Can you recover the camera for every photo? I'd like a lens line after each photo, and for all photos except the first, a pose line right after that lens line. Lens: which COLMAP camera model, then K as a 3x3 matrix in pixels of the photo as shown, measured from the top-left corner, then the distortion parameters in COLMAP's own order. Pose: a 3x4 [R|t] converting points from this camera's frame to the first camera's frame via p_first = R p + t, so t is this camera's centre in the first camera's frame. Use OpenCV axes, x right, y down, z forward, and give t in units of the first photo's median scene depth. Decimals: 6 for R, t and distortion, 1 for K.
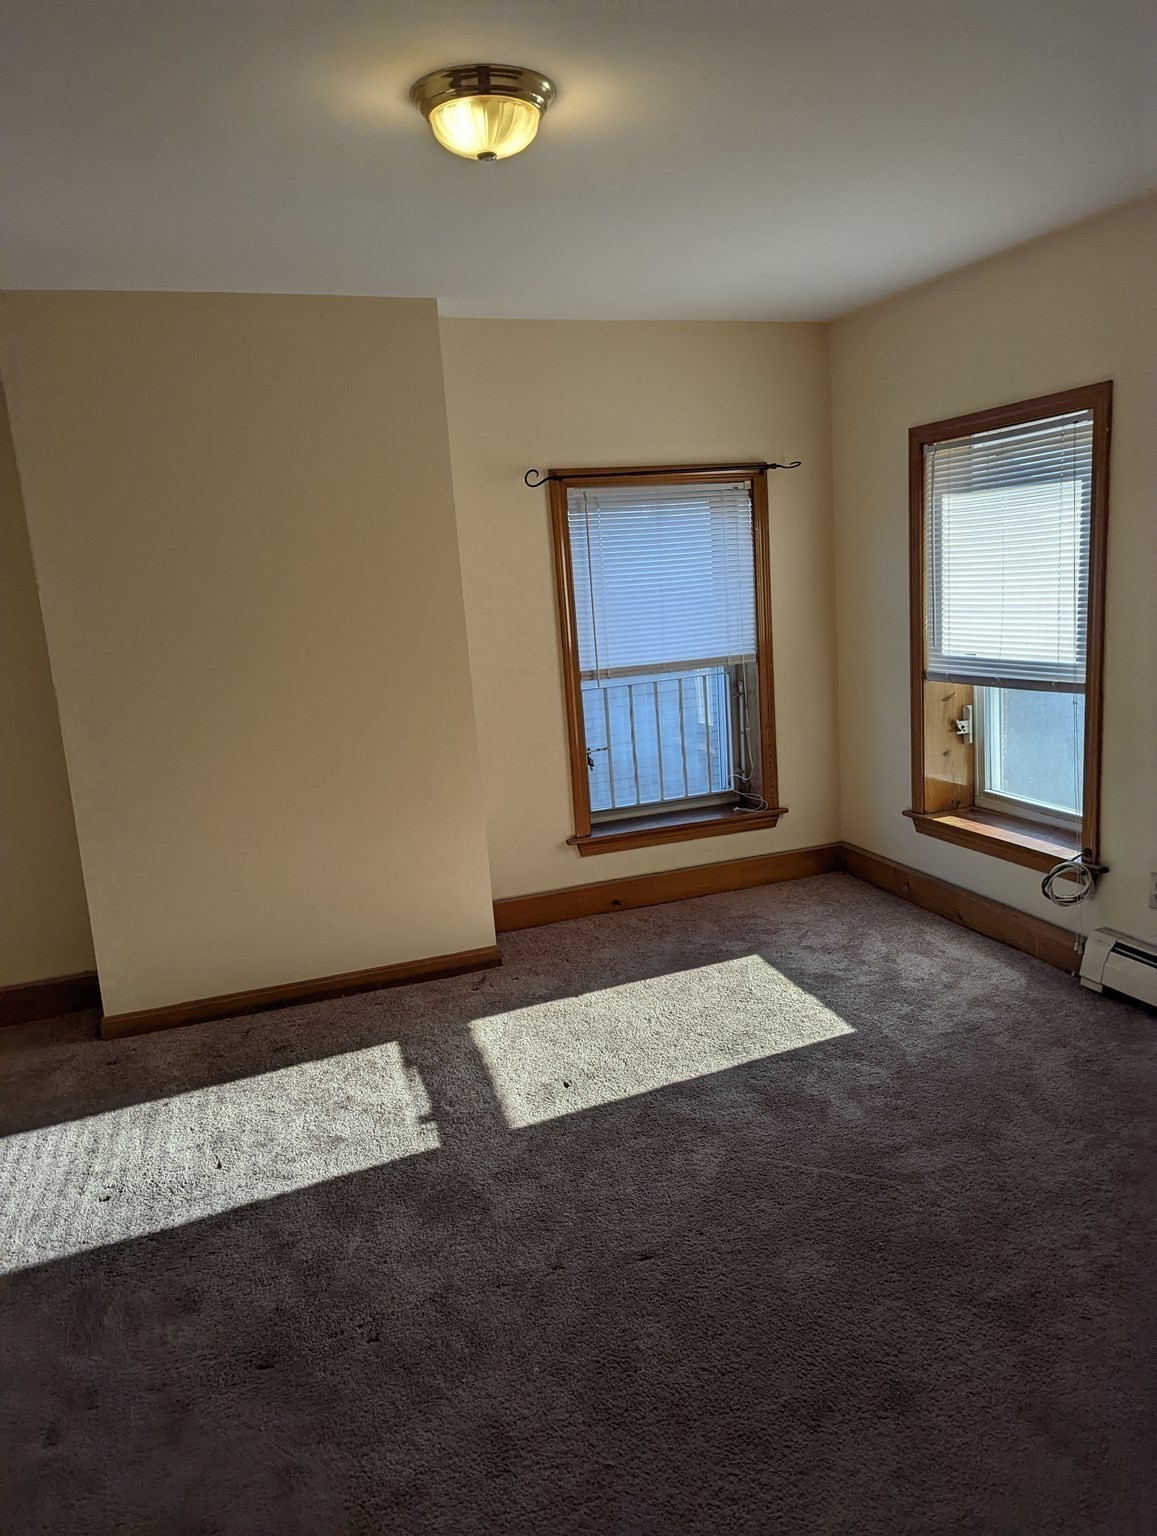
lens RADIAL K [[1087.0, 0, 578.5], [0, 1087.0, 768.0], [0, 0, 1]] dist [0.079104, -0.100901]
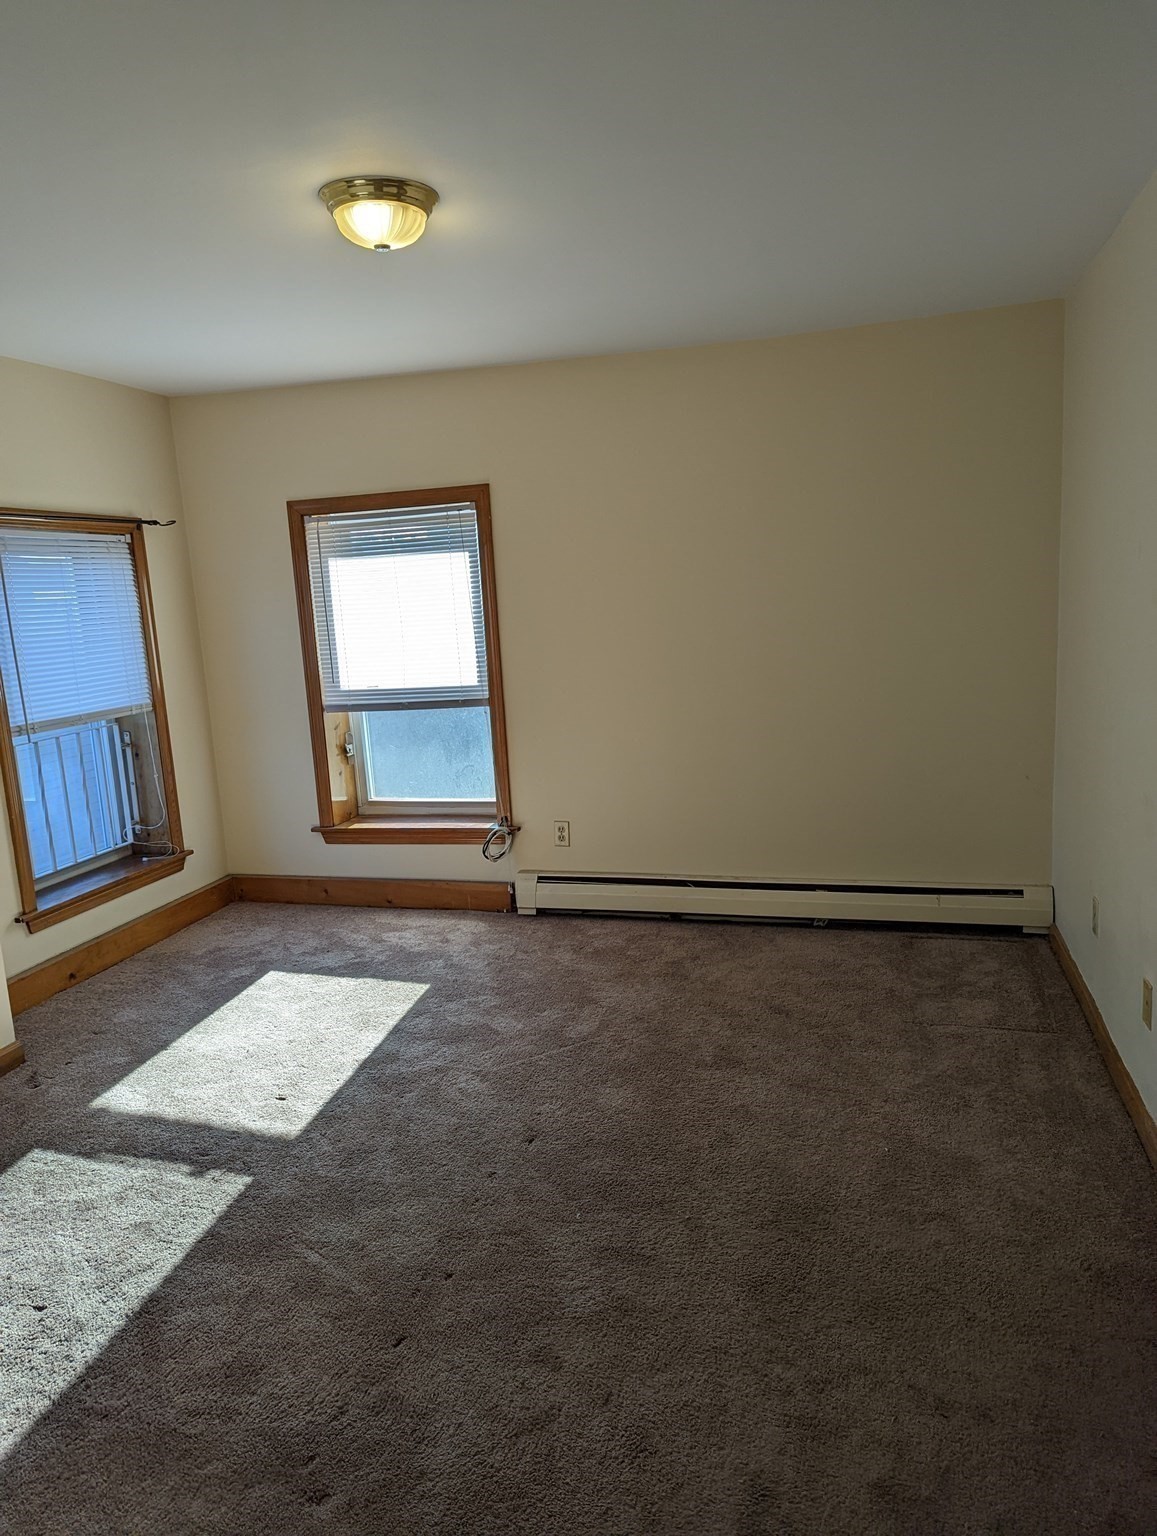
lens RADIAL K [[1087.0, 0, 578.5], [0, 1087.0, 768.0], [0, 0, 1]] dist [0.079104, -0.100901]
pose [[0.582874, -0.102633, 0.806055, -0.509489], [0.165486, 0.986194, 0.005903, 0.018026], [-0.795533, 0.129950, 0.591812, 0.097888]]
